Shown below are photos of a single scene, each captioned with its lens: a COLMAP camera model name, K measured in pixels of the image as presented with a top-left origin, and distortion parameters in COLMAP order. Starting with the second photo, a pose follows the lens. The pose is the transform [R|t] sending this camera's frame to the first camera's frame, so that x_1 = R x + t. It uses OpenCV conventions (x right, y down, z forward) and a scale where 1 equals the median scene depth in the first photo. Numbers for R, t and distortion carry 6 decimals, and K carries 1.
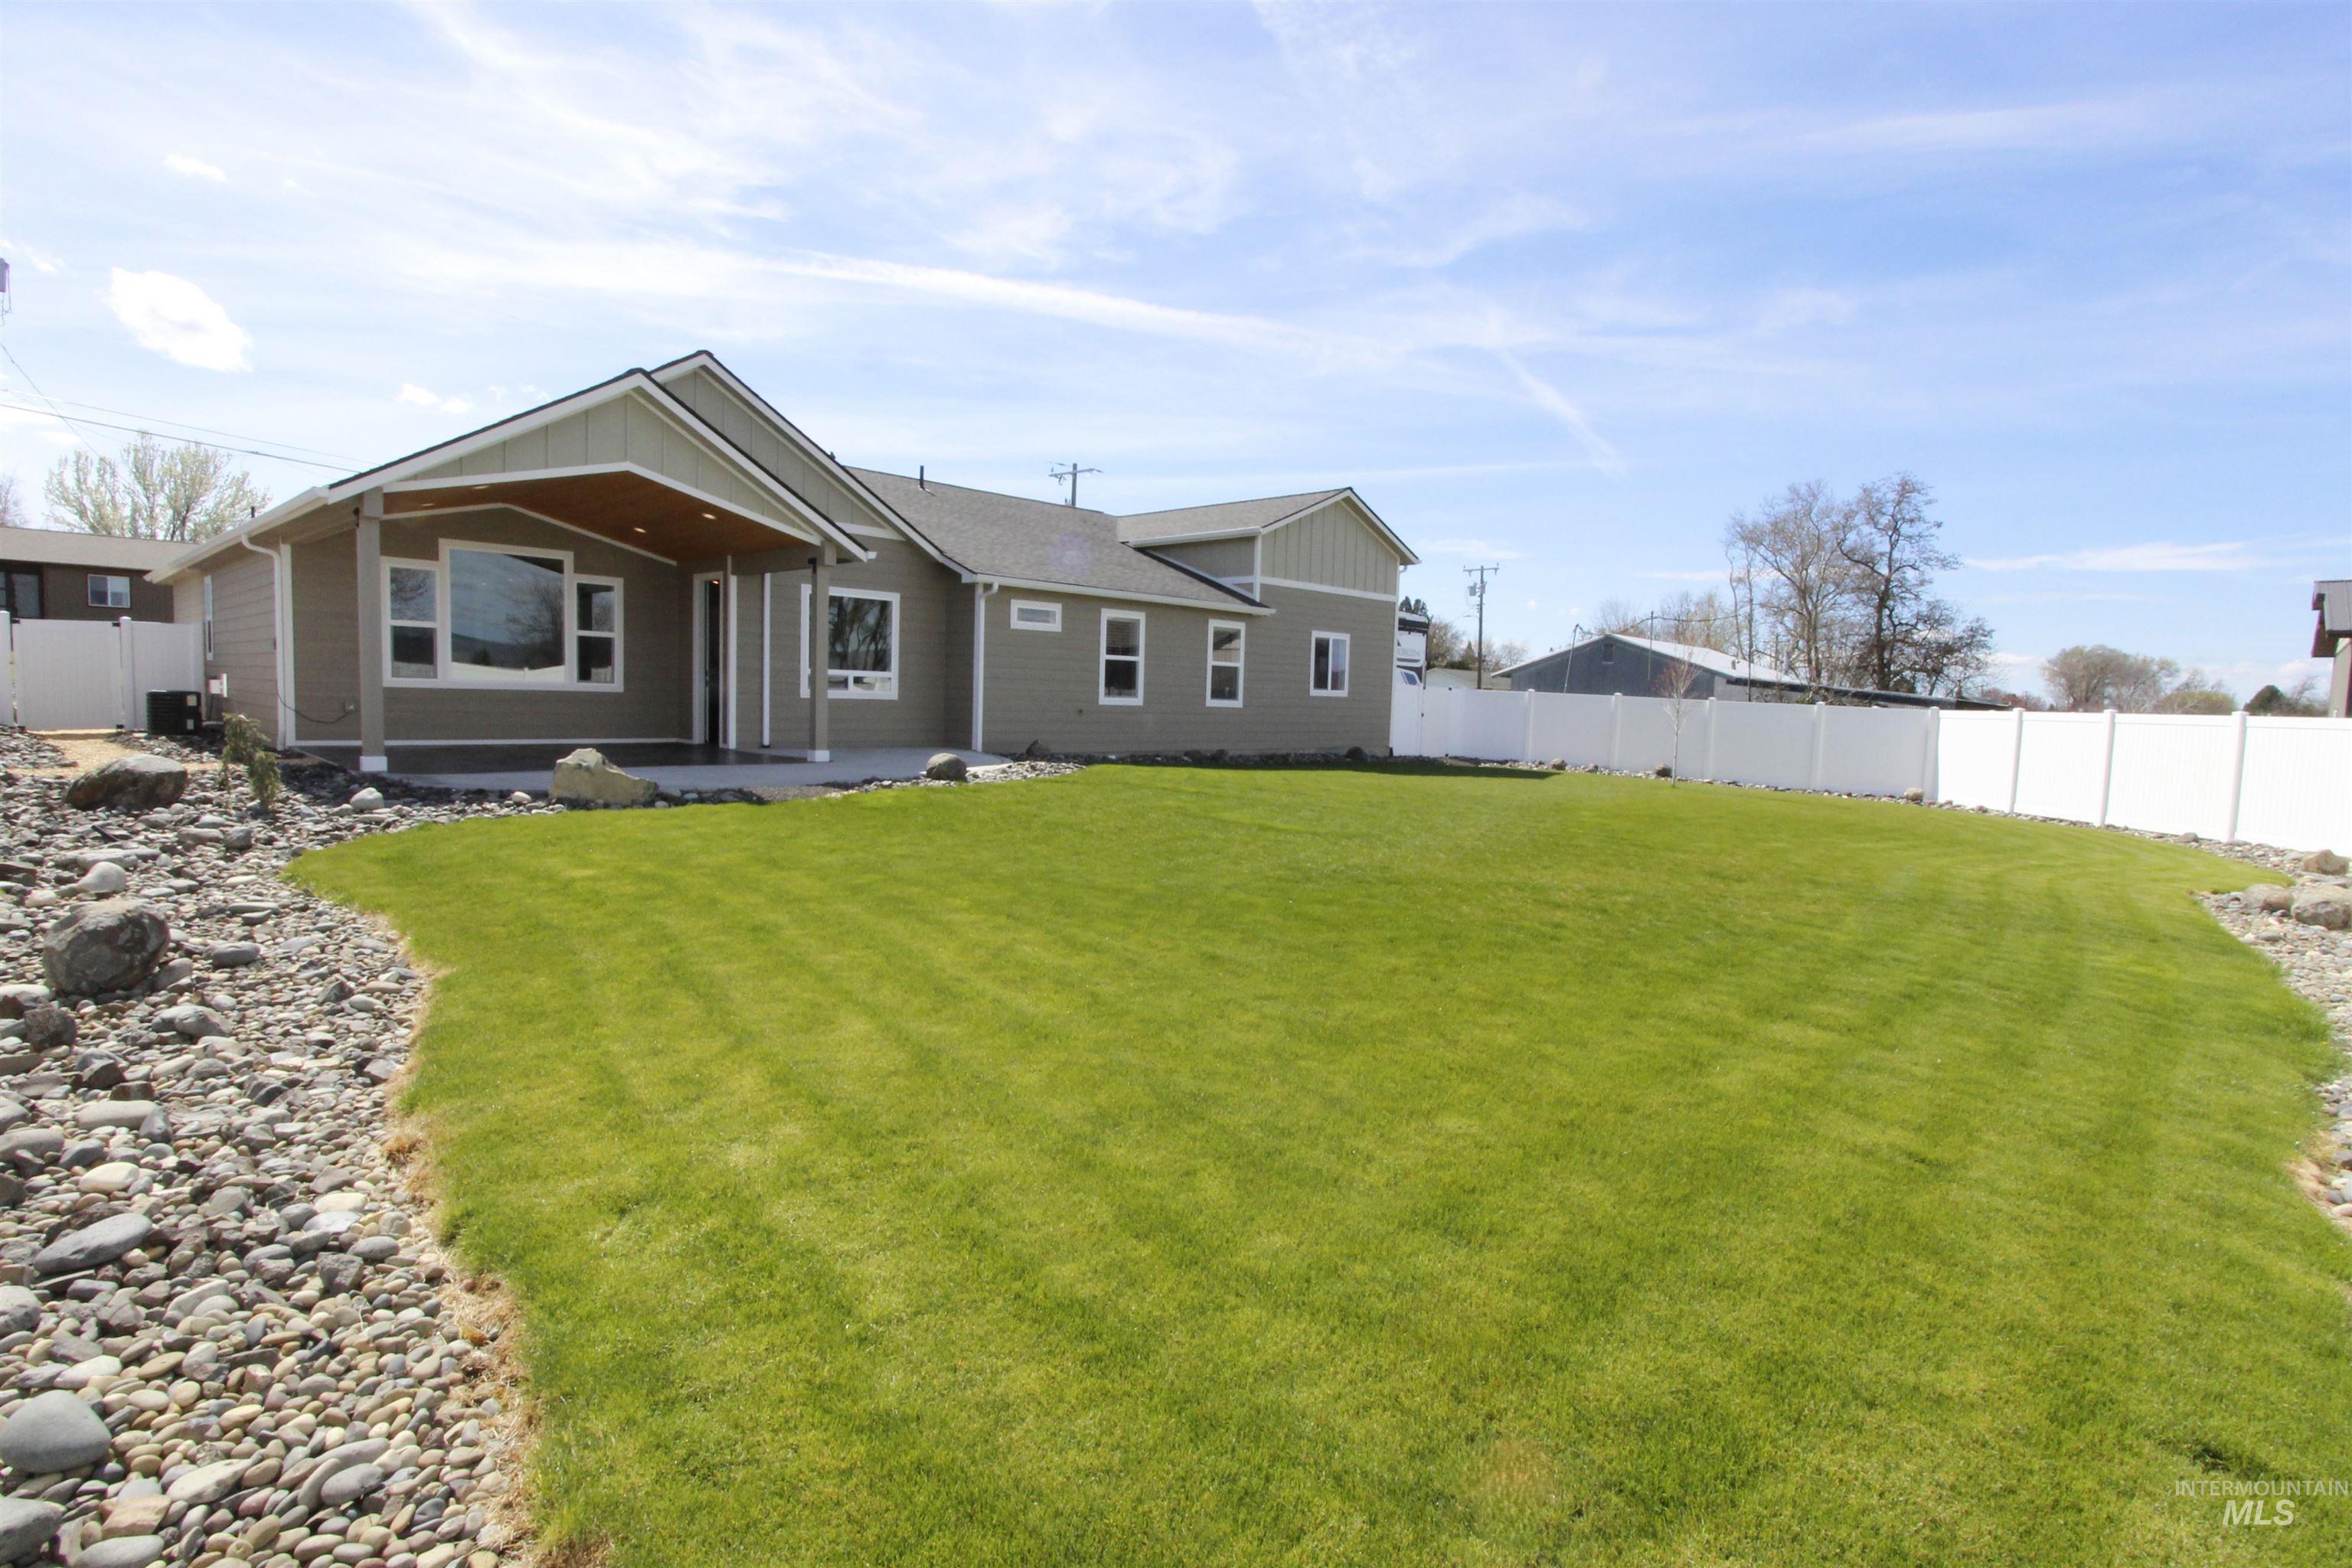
lens RADIAL K [[1199.3, 0, 1205.3], [0, 1199.3, 786.8], [0, 0, 1]] dist [-0.026446, 0.010668]
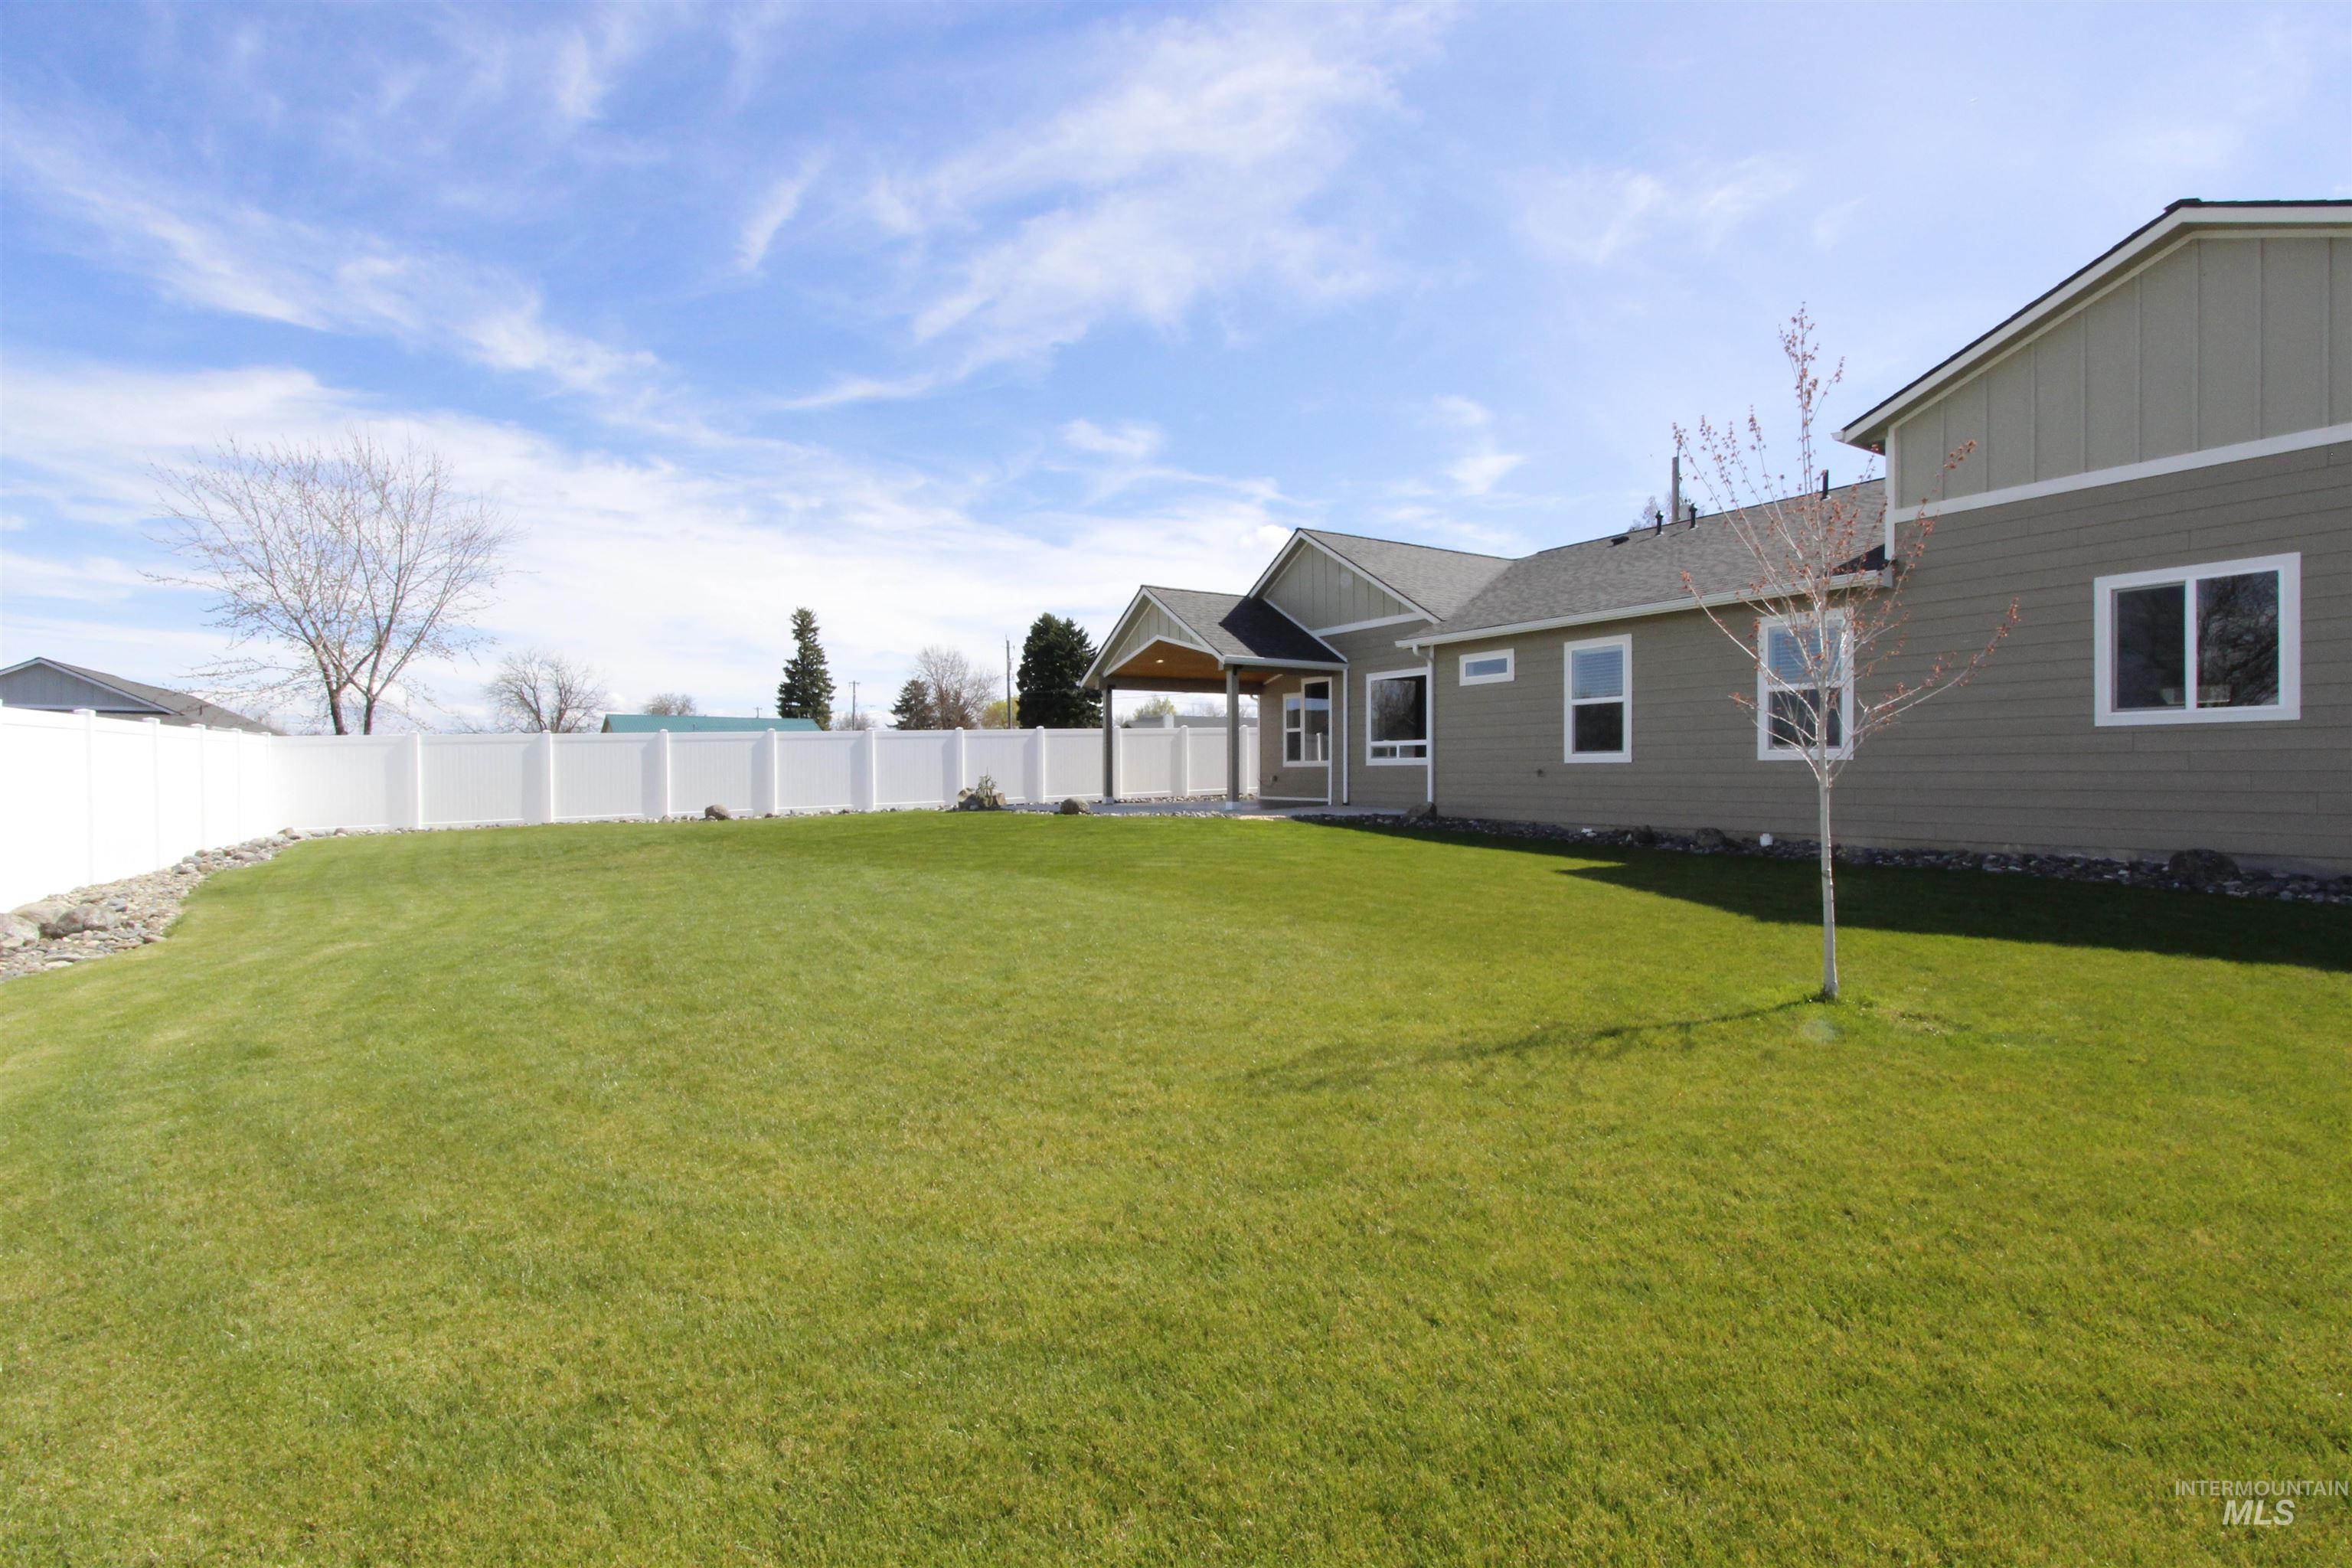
lens RADIAL K [[1083.2, 0, 1179.7], [0, 1083.2, 765.7], [0, 0, 1]] dist [-0.021471, 0.000231]
pose [[-0.267021, -0.036072, -0.963015, 0.593196], [-0.077626, 0.996857, -0.015816, -0.031867], [0.960559, 0.070532, -0.268982, 0.843929]]
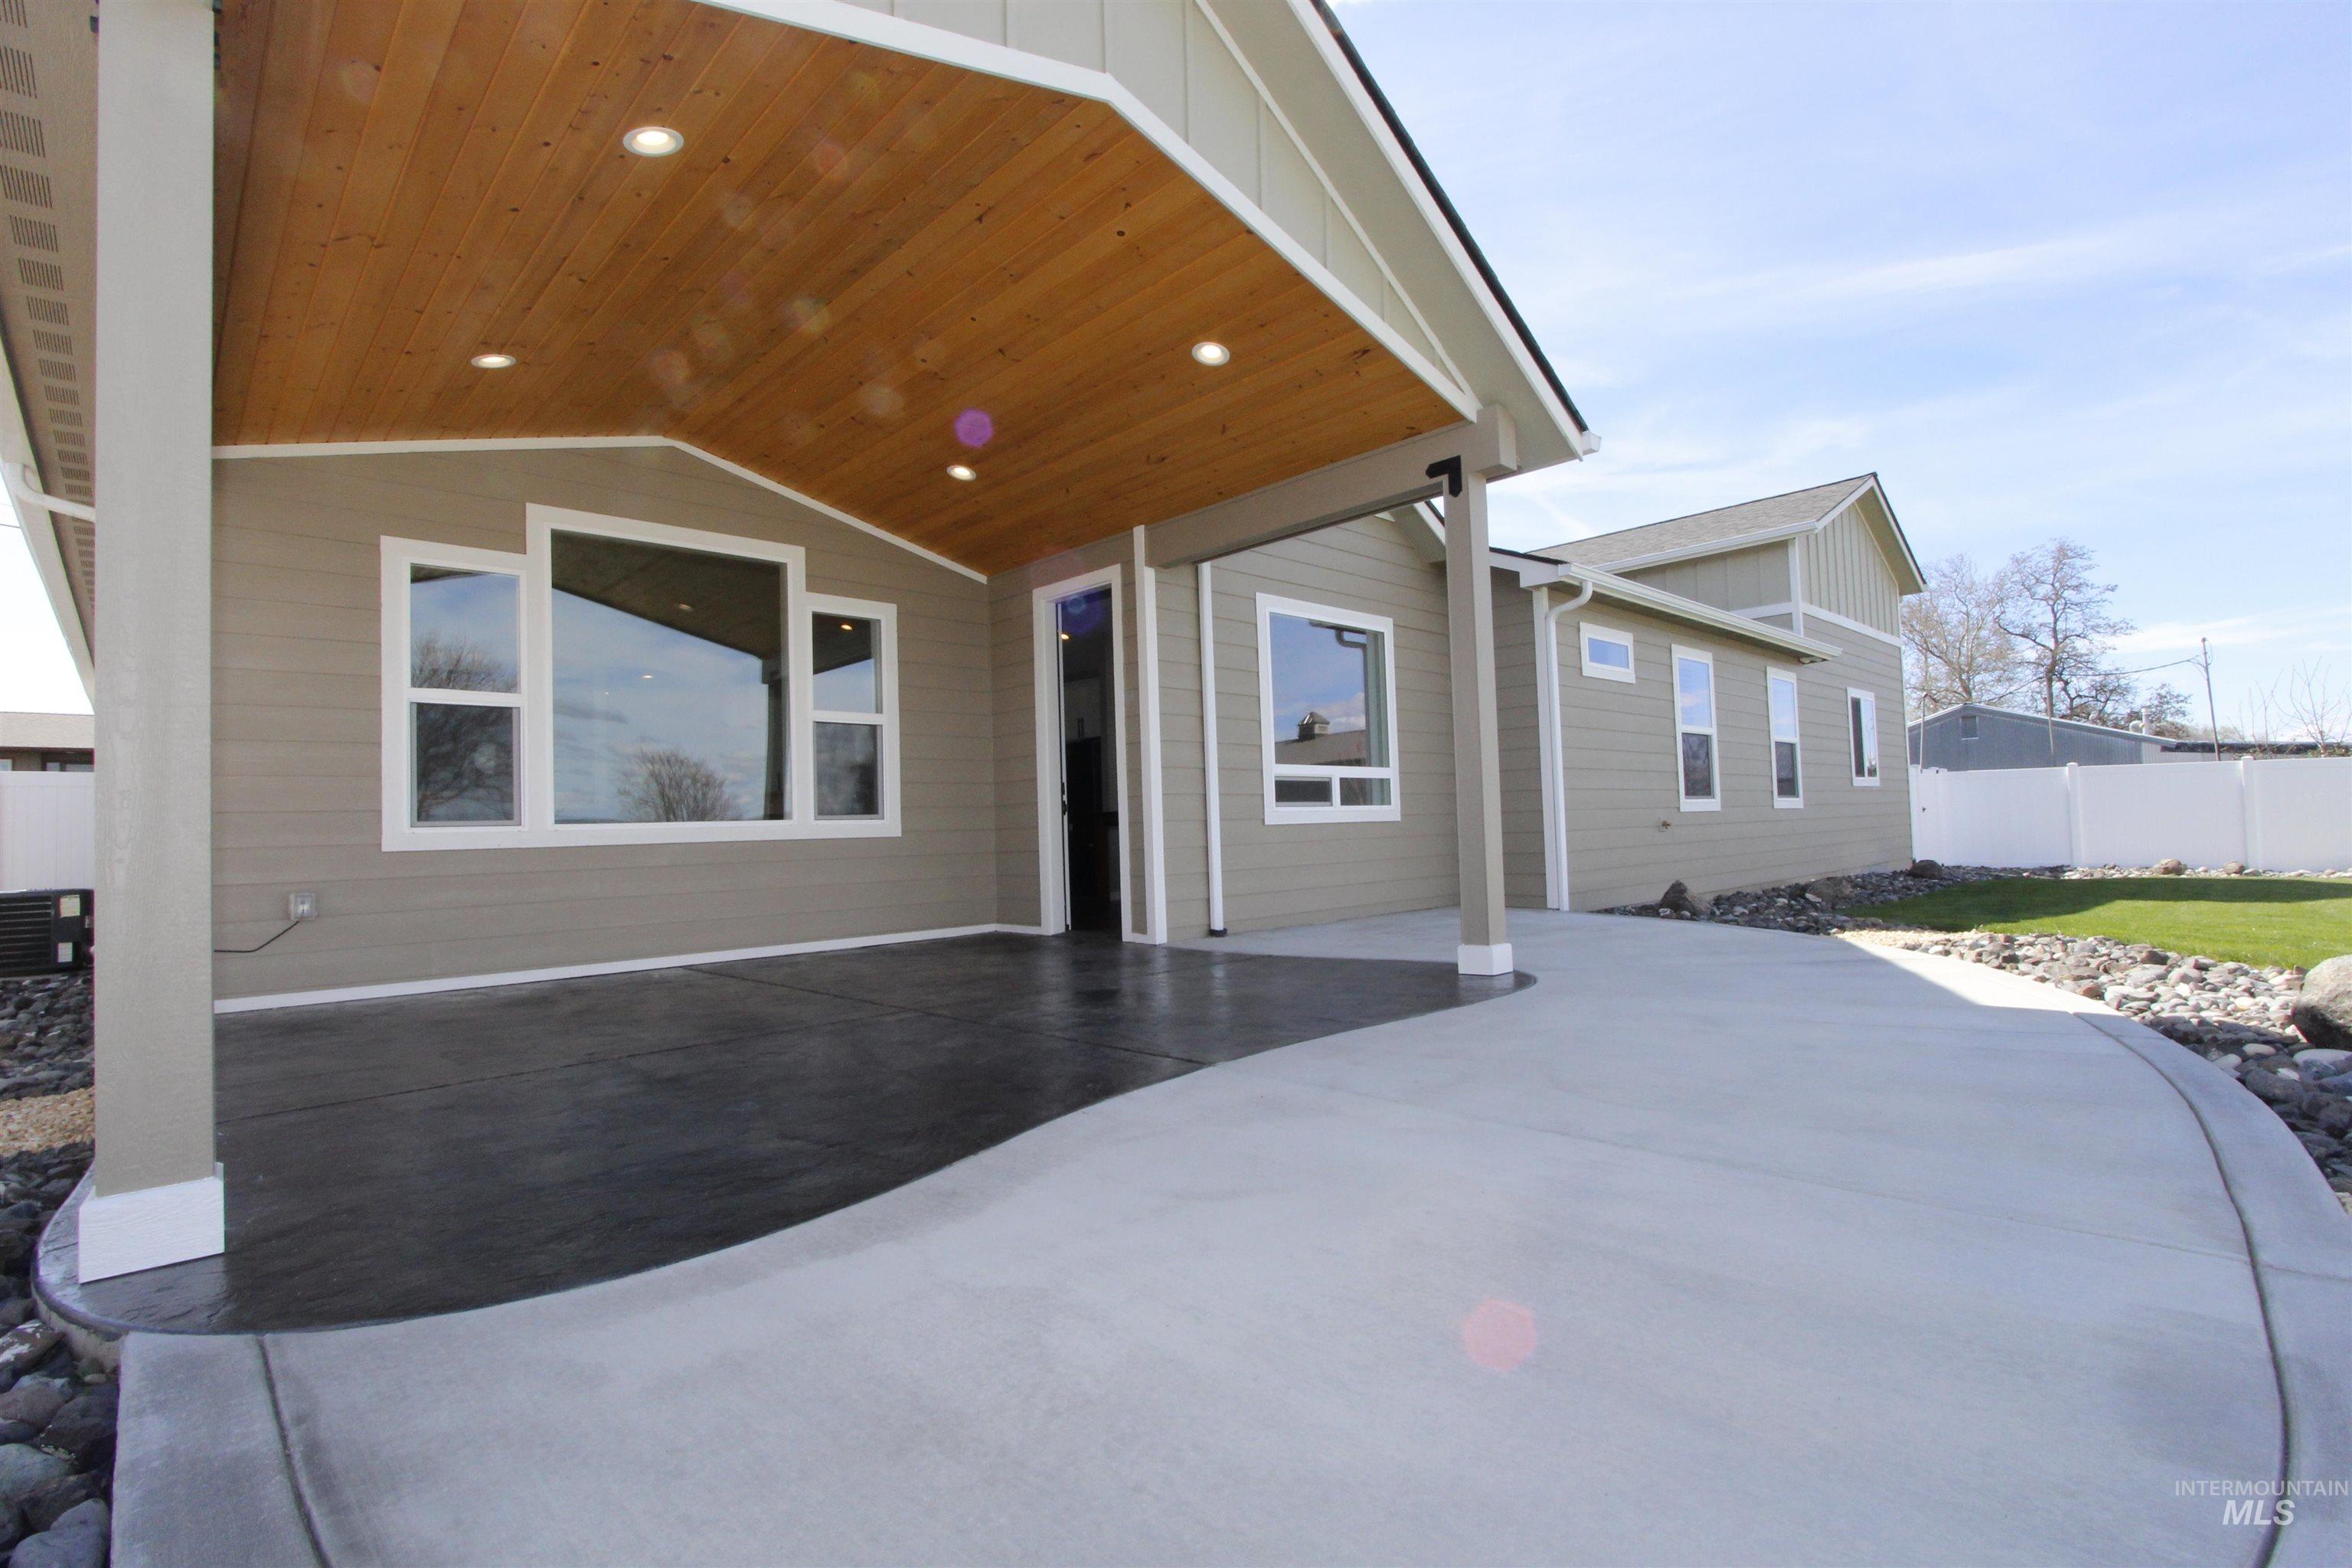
lens RADIAL K [[1084.5, 0, 1179.7], [0, 1084.5, 779.5], [0, 0, 1]] dist [-0.013634, 0.000539]
pose [[0.996655, -0.067349, -0.046302, -0.266549], [0.061089, 0.990225, -0.125393, -0.030352], [0.054294, 0.122145, 0.991026, 0.427308]]
